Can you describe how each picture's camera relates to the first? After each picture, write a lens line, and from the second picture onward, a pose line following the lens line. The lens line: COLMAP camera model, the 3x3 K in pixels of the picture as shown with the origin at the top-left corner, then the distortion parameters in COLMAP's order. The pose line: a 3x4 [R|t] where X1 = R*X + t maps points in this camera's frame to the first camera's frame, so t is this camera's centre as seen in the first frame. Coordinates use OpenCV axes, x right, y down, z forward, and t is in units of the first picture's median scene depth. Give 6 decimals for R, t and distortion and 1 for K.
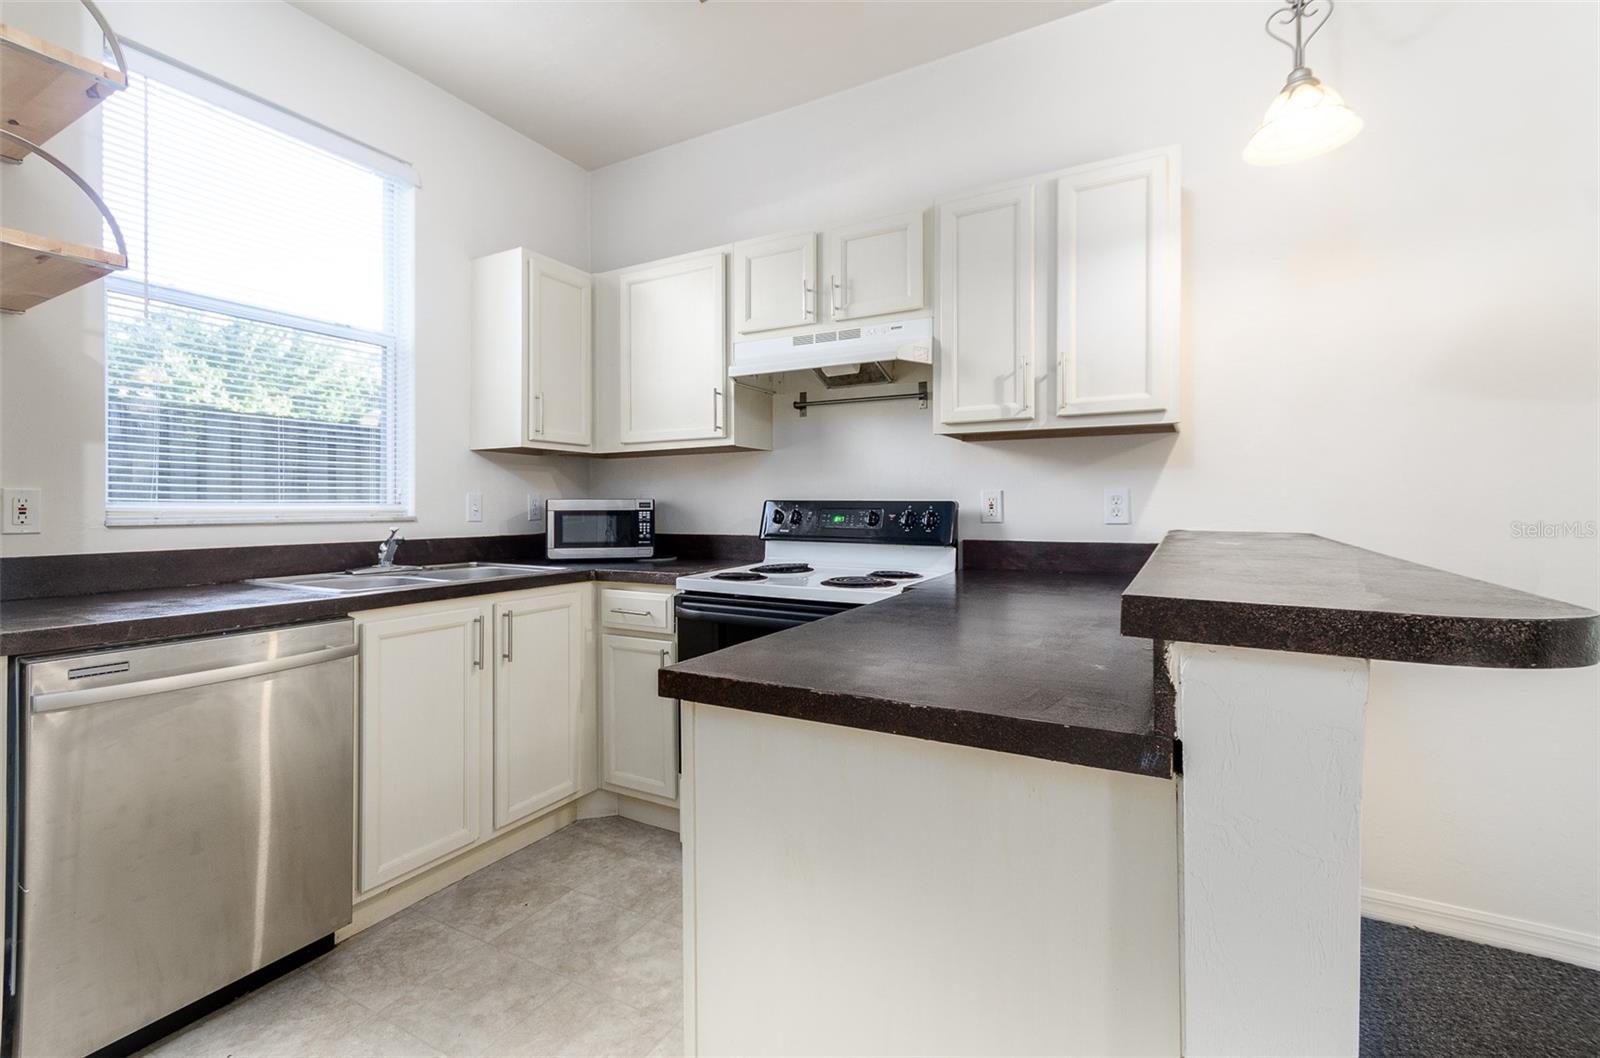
lens RADIAL K [[714.9, 0, 772.9], [0, 714.9, 518.2], [0, 0, 1]] dist [0.004351, -0.000856]
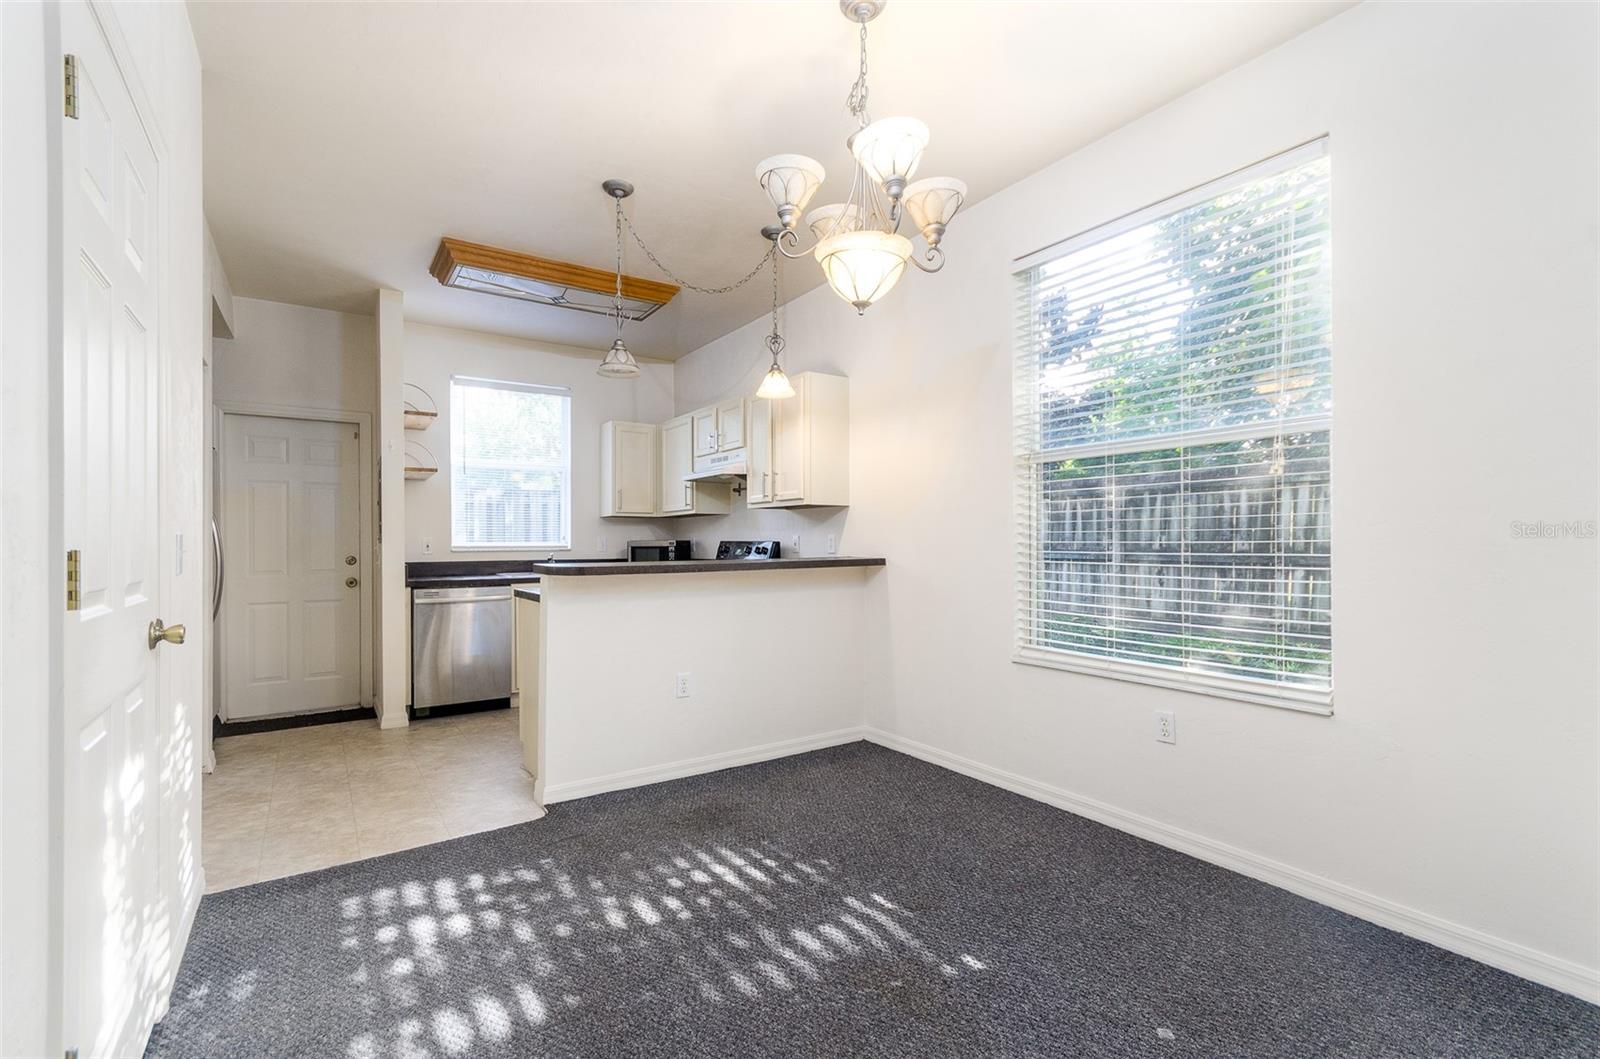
lens RADIAL K [[714.9, 0, 823.6], [0, 714.9, 564.4], [0, 0, 1]] dist [0.004351, -0.000856]
pose [[0.909825, 0.010749, -0.414854, 1.095811], [-0.003768, 0.999837, 0.017643, 0.003644], [0.414976, -0.014489, 0.909717, -0.661690]]
